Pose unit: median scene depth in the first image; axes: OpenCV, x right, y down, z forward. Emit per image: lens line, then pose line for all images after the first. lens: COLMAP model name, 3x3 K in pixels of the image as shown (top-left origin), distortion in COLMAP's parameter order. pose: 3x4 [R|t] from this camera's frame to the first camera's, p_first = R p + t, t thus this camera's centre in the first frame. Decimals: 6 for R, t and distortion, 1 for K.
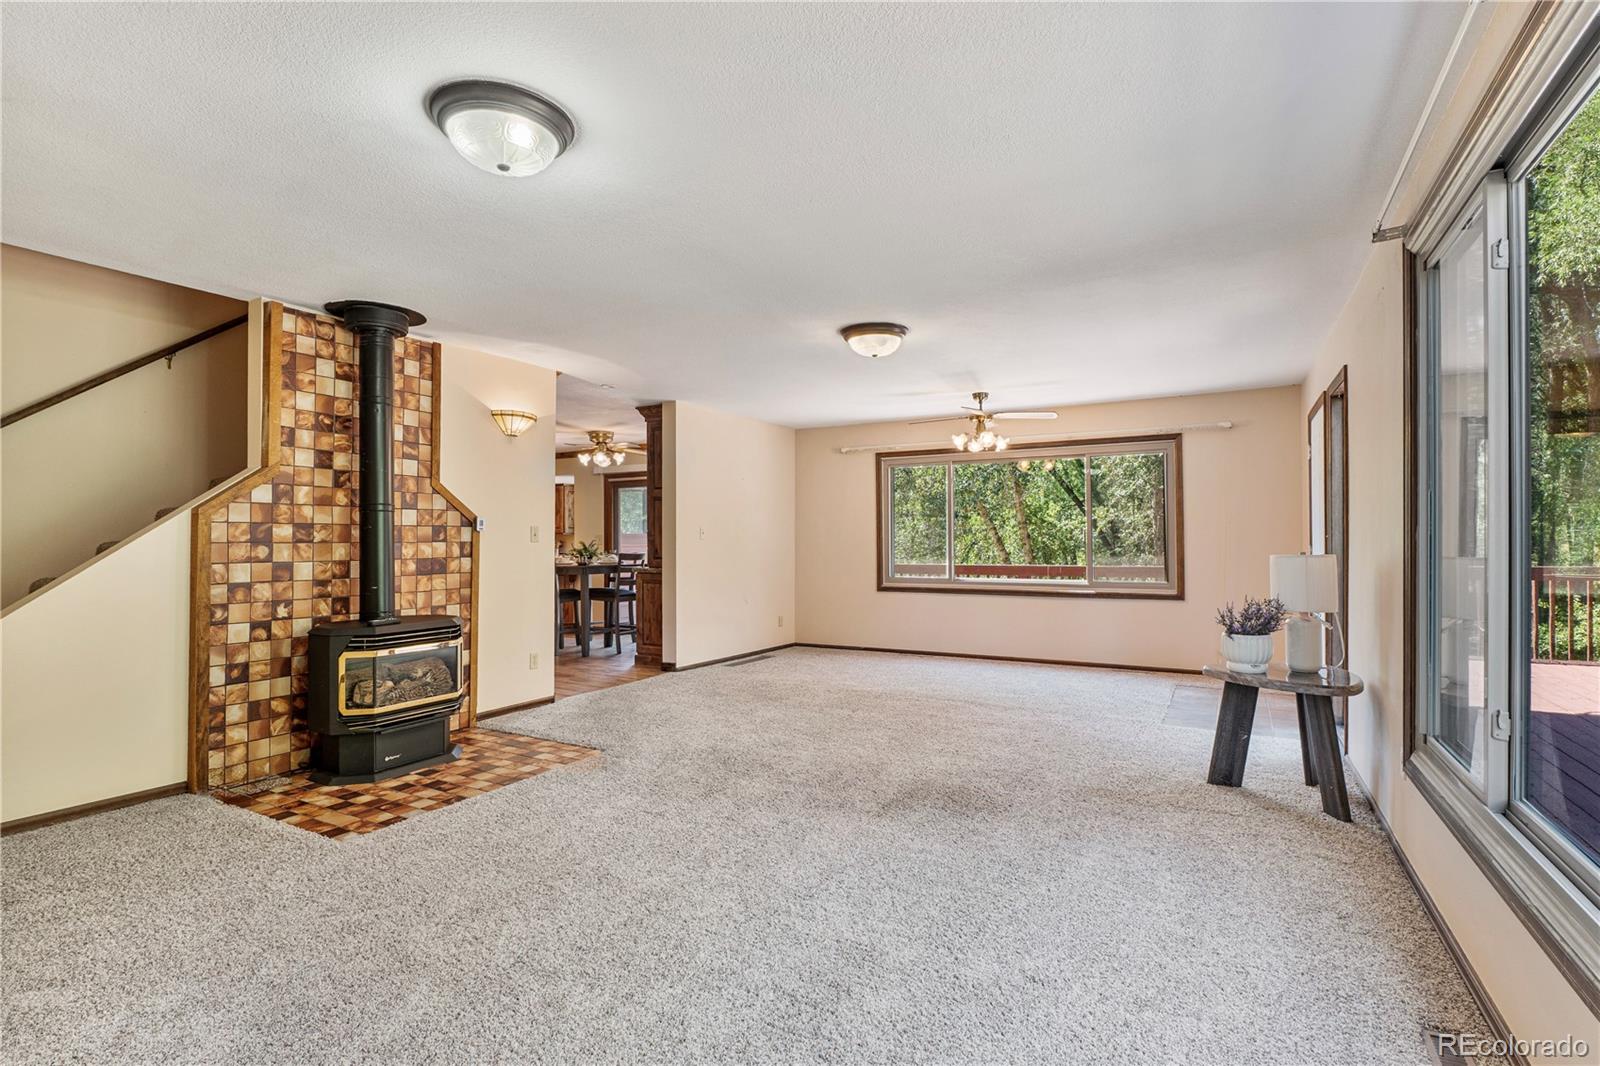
lens RADIAL K [[738.4, 0, 807.8], [0, 738.4, 534.6], [0, 0, 1]] dist [-0.007002, -0.000396]
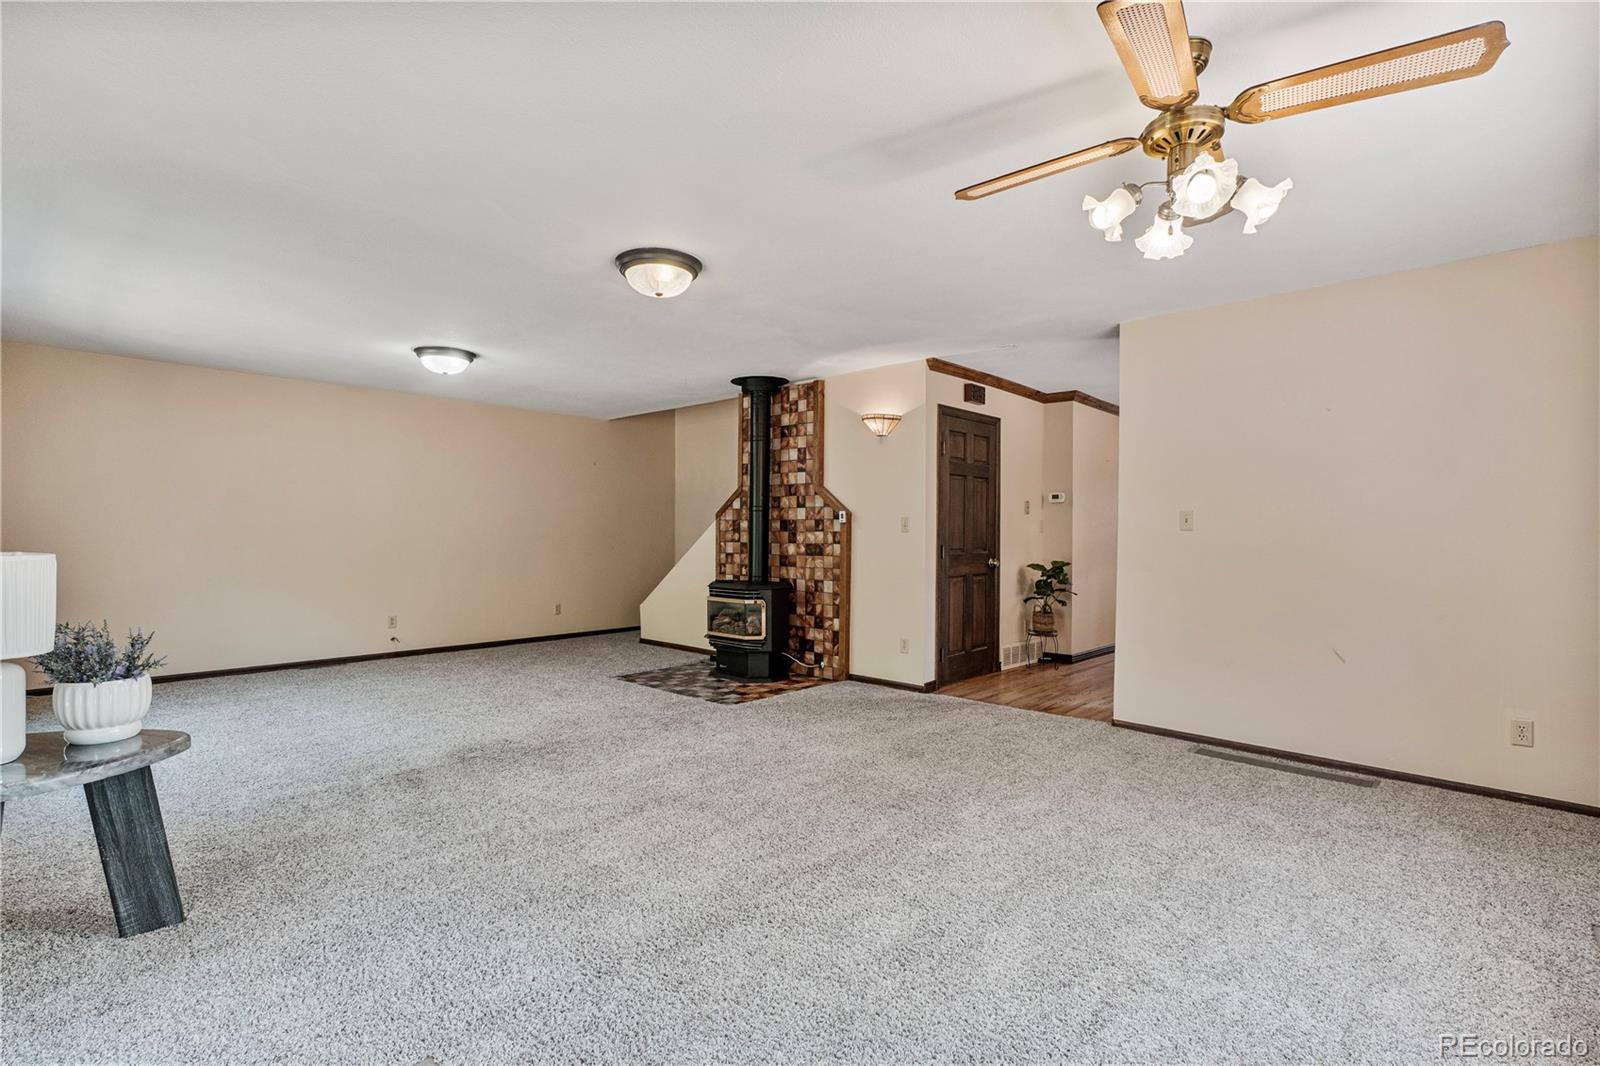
lens RADIAL K [[763.2, 0, 790.7], [0, 763.2, 541.7], [0, 0, 1]] dist [-0.027100, -0.000165]
pose [[-0.256670, 0.013703, -0.966402, 0.847849], [0.003688, 0.999906, 0.013198, 0.010536], [0.966492, -0.000176, -0.256697, 1.333484]]
